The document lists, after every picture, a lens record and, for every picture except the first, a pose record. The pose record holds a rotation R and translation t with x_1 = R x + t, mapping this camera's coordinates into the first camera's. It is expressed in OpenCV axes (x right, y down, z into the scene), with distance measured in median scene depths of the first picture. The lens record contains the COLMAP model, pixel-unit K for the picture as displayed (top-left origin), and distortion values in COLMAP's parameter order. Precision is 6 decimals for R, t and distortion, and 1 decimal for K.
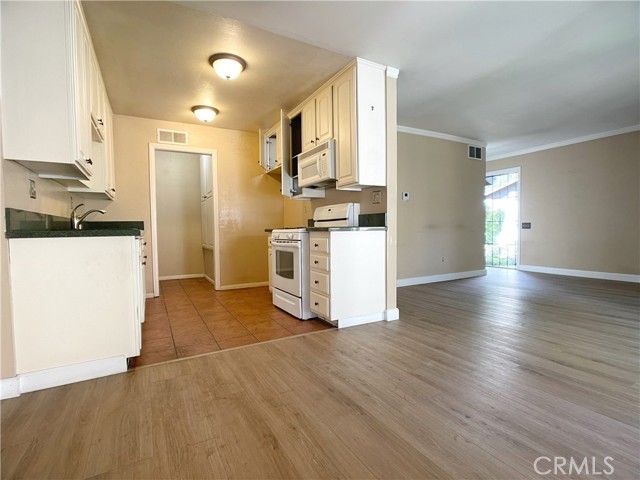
lens RADIAL K [[313.6, 0, 320.0], [0, 313.6, 240.0], [0, 0, 1]] dist [-0.015497, -0.000204]
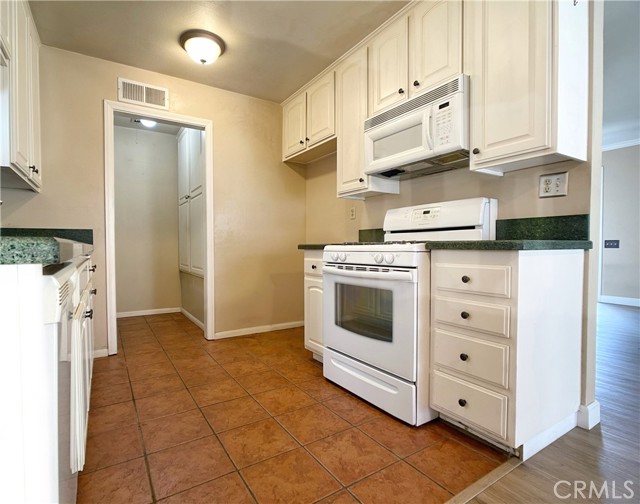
lens RADIAL K [[329.8, 0, 301.0], [0, 329.8, 251.7], [0, 0, 1]] dist [-0.000603, 0.000144]
pose [[0.998983, 0.008845, 0.044222, -0.205976], [-0.008032, 0.999796, -0.018524, -0.009794], [-0.044376, 0.018150, 0.998850, 0.373893]]
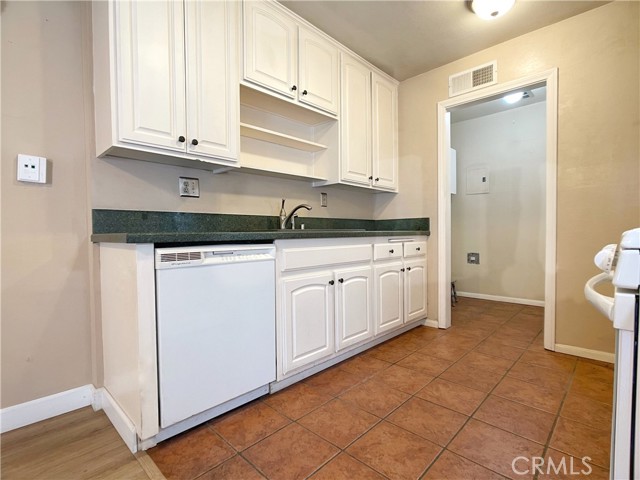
lens RADIAL K [[313.6, 0, 320.0], [0, 313.6, 240.0], [0, 0, 1]] dist [-0.015497, -0.000204]
pose [[0.292638, 0.027625, -0.955824, 0.043498], [-0.025660, 0.999450, 0.021030, -0.019315], [0.955879, 0.018372, 0.293186, 0.592821]]
